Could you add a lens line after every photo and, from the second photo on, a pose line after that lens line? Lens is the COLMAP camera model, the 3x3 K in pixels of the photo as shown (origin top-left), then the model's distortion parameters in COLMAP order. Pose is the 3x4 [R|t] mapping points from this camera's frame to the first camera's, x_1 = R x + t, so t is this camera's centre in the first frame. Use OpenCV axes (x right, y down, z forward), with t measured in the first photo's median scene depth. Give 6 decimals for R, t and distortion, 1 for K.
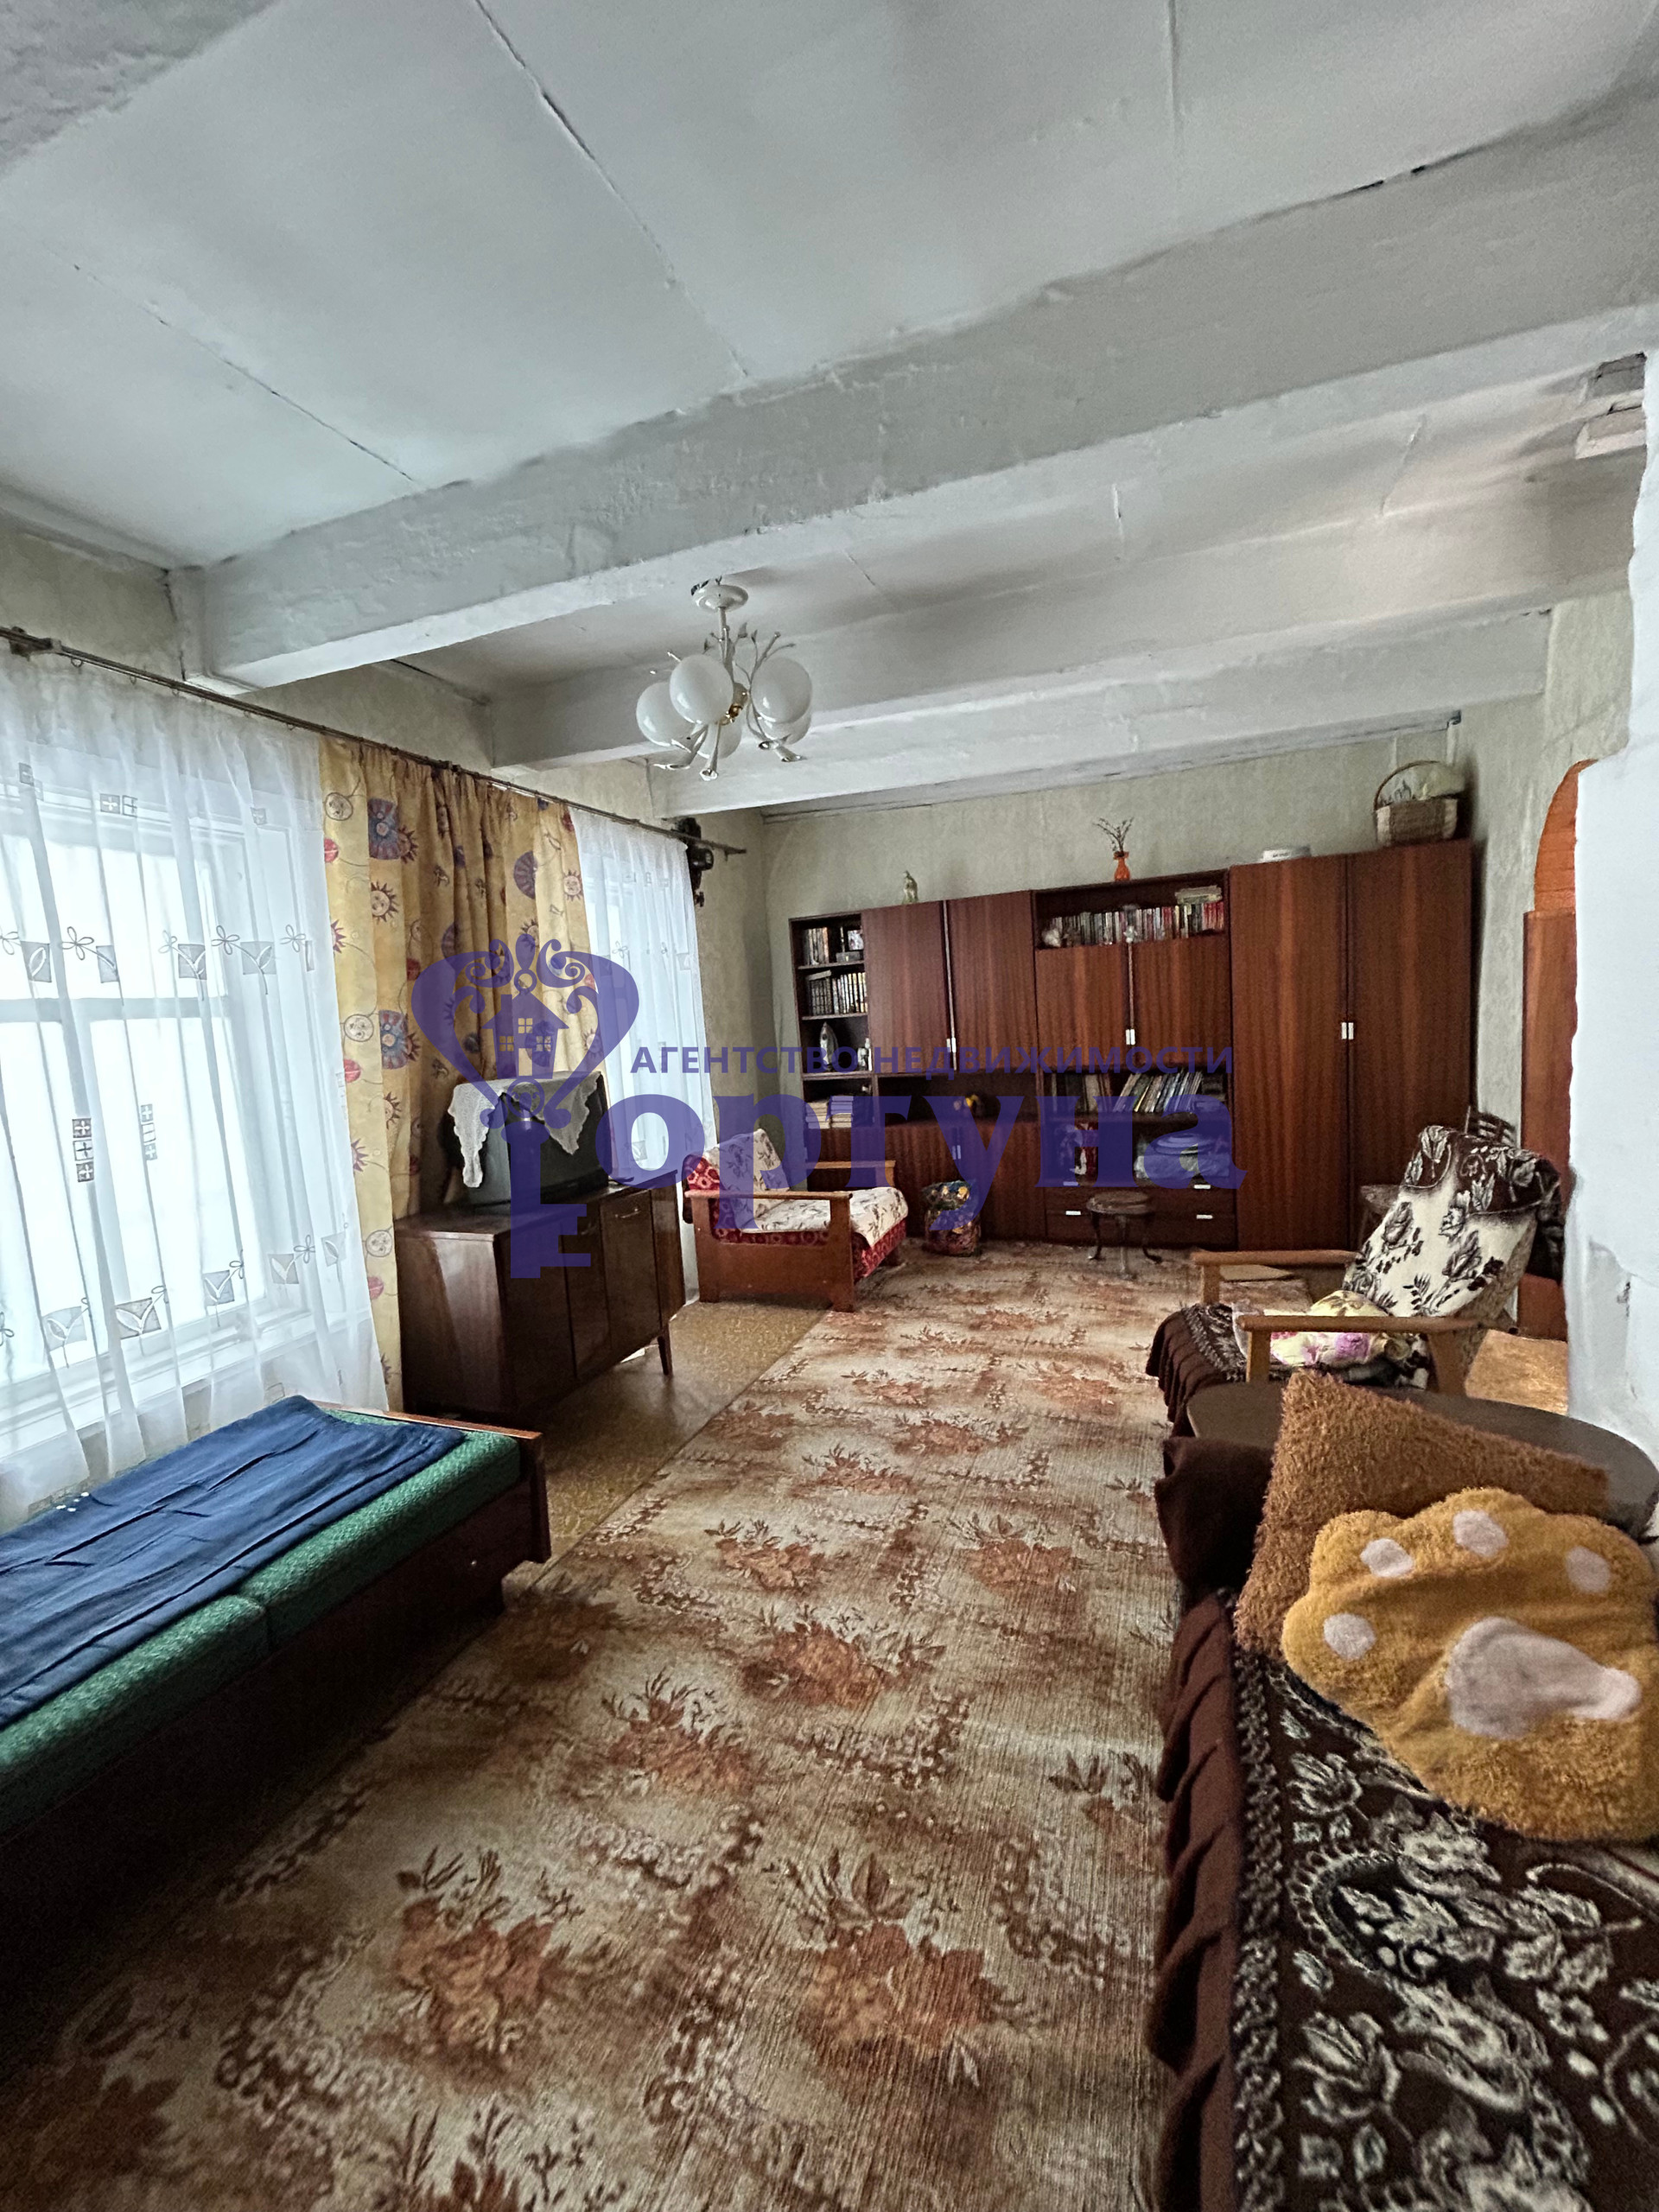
lens RADIAL K [[908.5, 0, 847.3], [0, 908.5, 1110.1], [0, 0, 1]] dist [-0.016095, 0.012150]
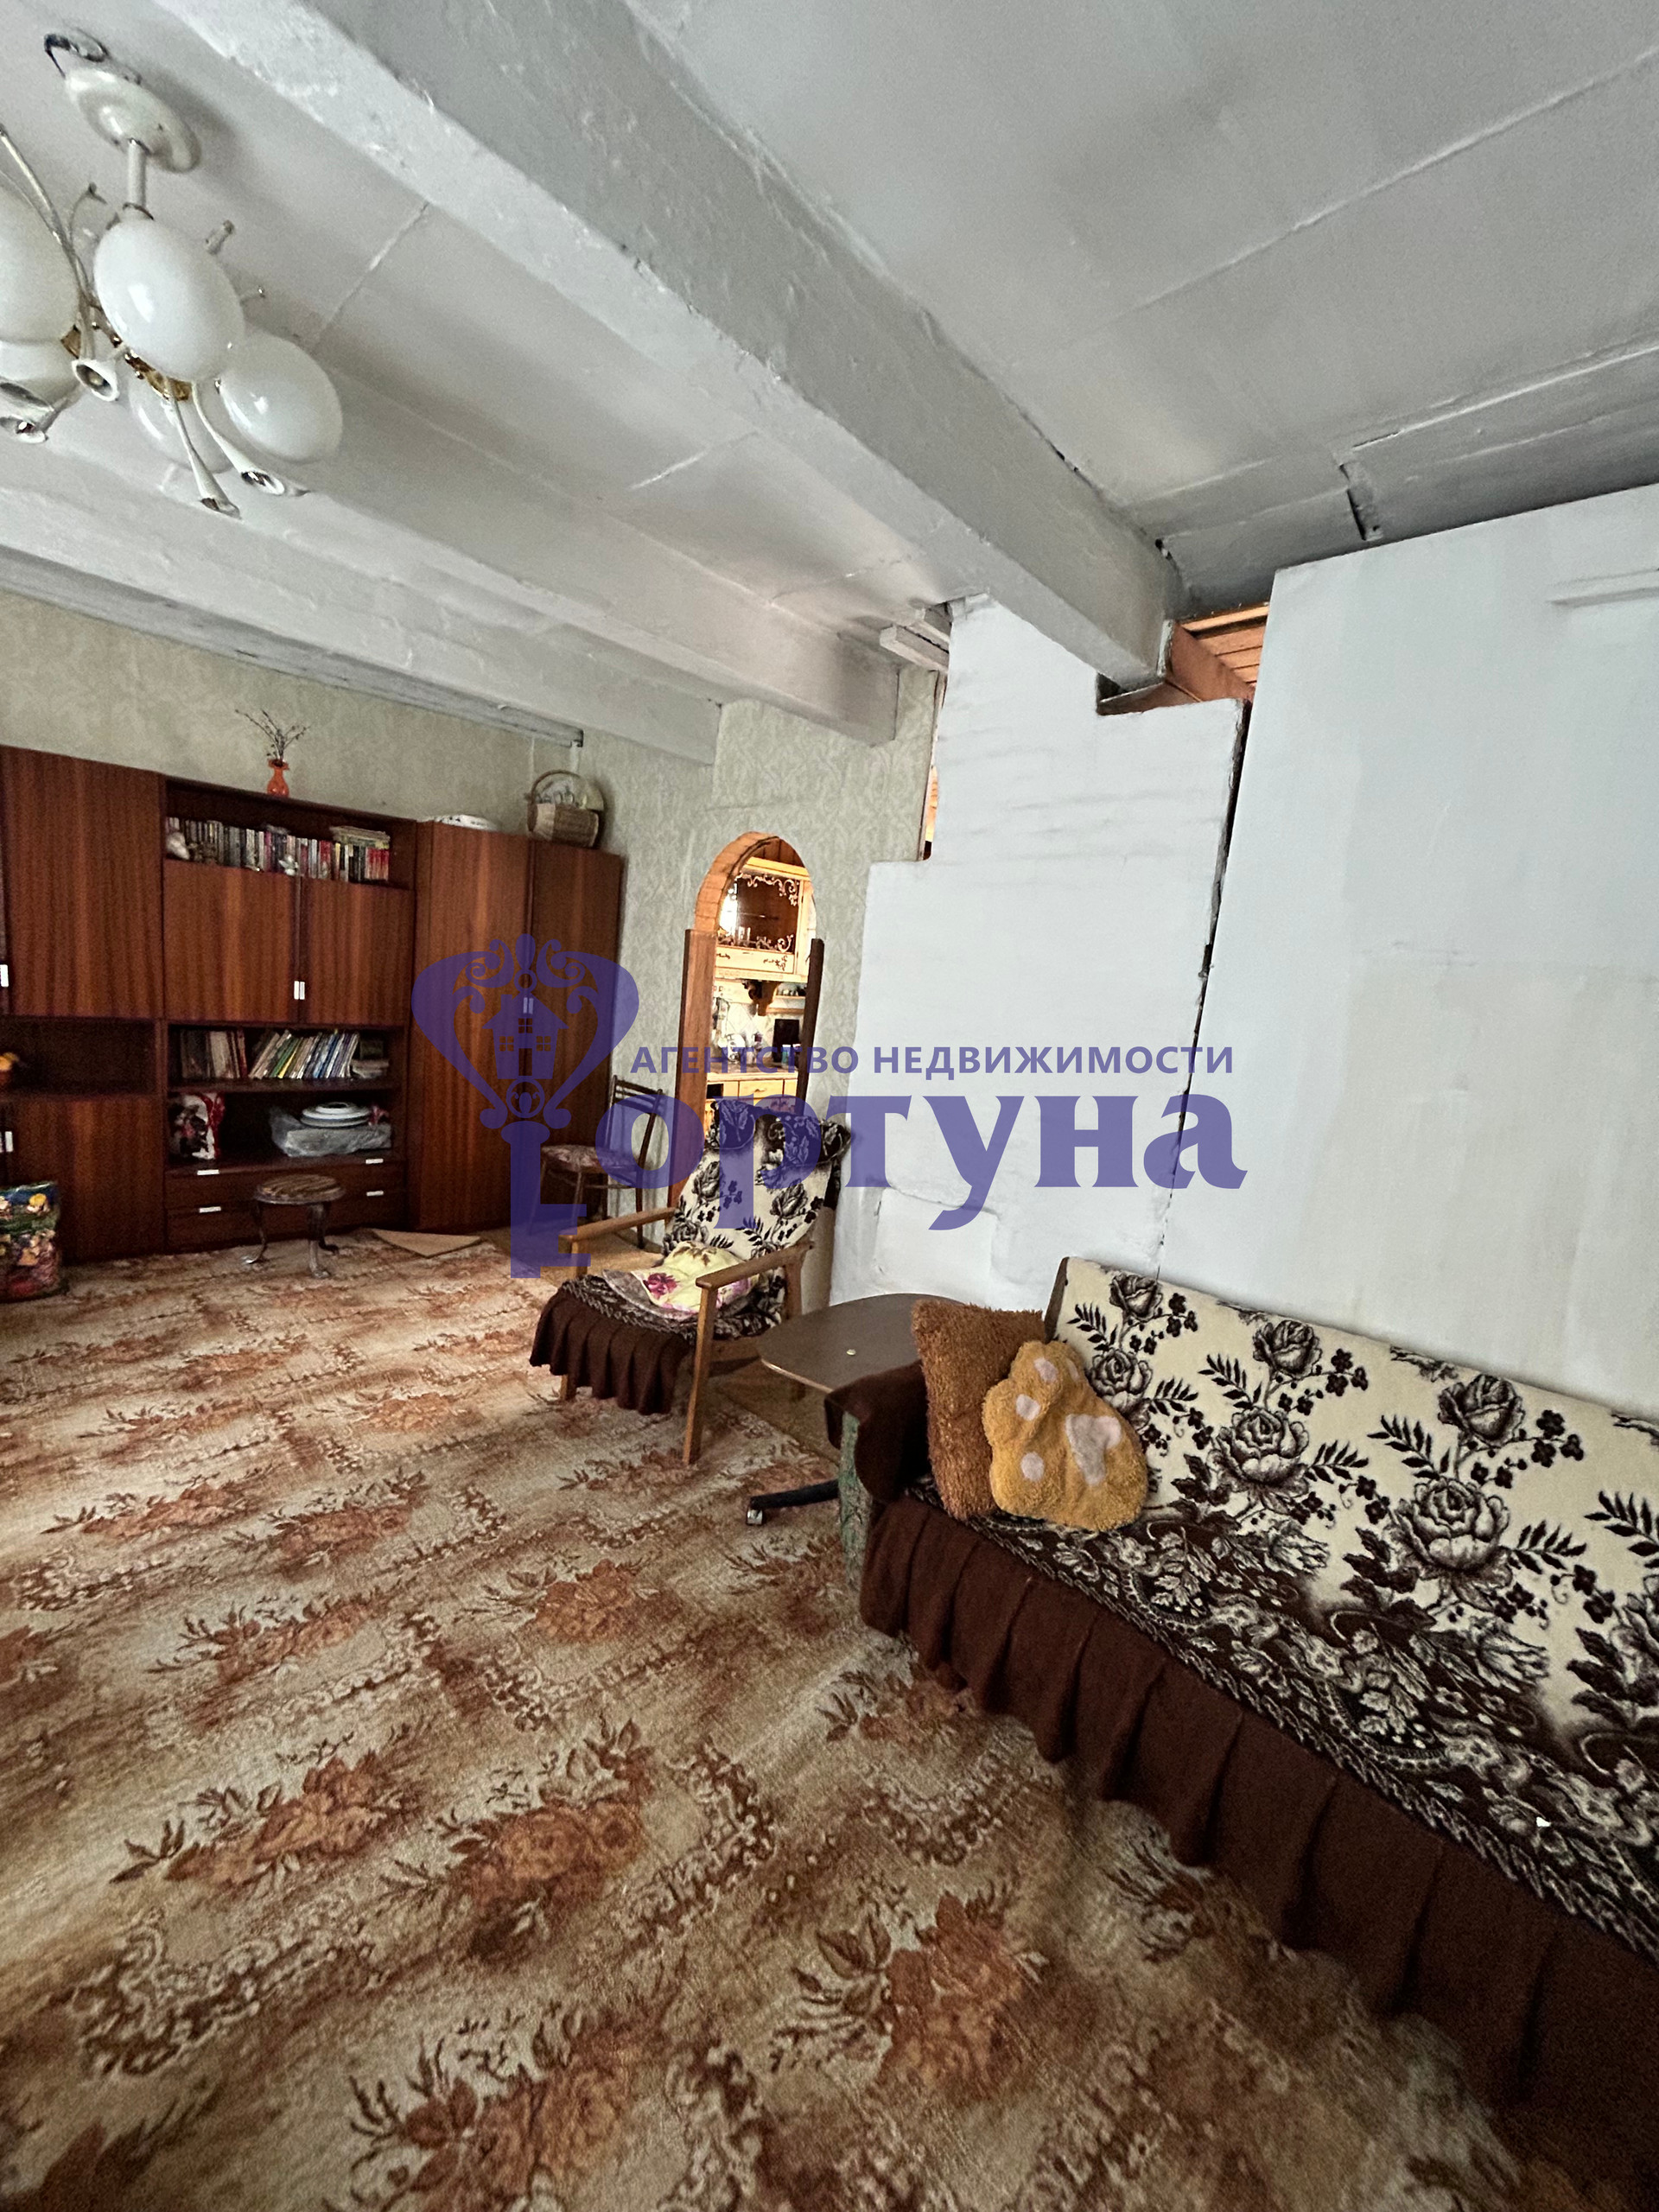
lens RADIAL K [[892.4, 0, 829.8], [0, 892.4, 1109.3], [0, 0, 1]] dist [0.006838, -0.001077]
pose [[0.382275, -0.038924, 0.923228, -0.432765], [-0.015066, 0.998717, 0.048345, -0.030296], [-0.923926, -0.032390, 0.381198, 0.374760]]
